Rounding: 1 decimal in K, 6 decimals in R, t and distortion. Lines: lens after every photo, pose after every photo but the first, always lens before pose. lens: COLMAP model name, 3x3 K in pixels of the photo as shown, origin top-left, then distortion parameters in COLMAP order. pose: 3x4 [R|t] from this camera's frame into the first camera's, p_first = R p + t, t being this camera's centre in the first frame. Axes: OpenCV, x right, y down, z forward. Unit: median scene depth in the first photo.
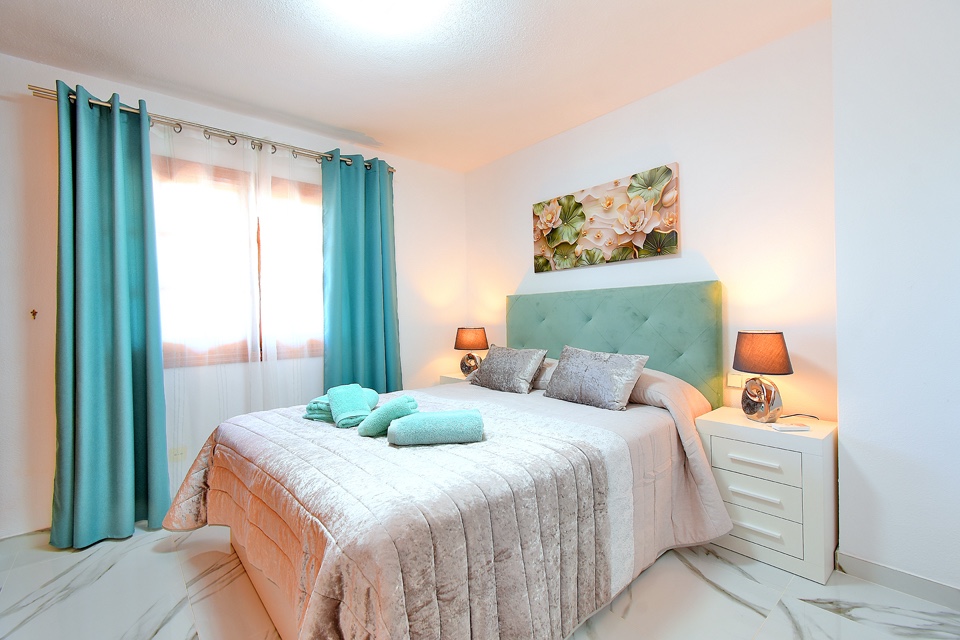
lens RADIAL K [[439.7, 0, 479.9], [0, 439.7, 315.1], [0, 0, 1]] dist [-0.000346, 0.000050]
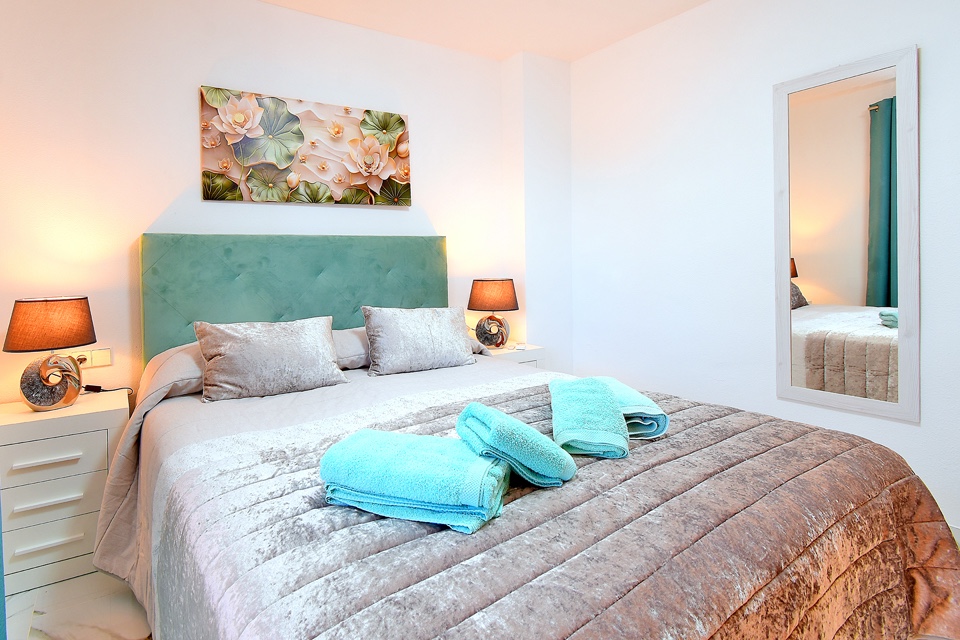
lens RADIAL K [[462.2, 0, 474.8], [0, 462.2, 272.5], [0, 0, 1]] dist [-0.006555, -0.000363]
pose [[0.147606, -0.002932, 0.989042, -0.509881], [0.016346, 0.999866, 0.000525, 0.011818], [-0.988911, 0.016089, 0.147635, 0.614780]]
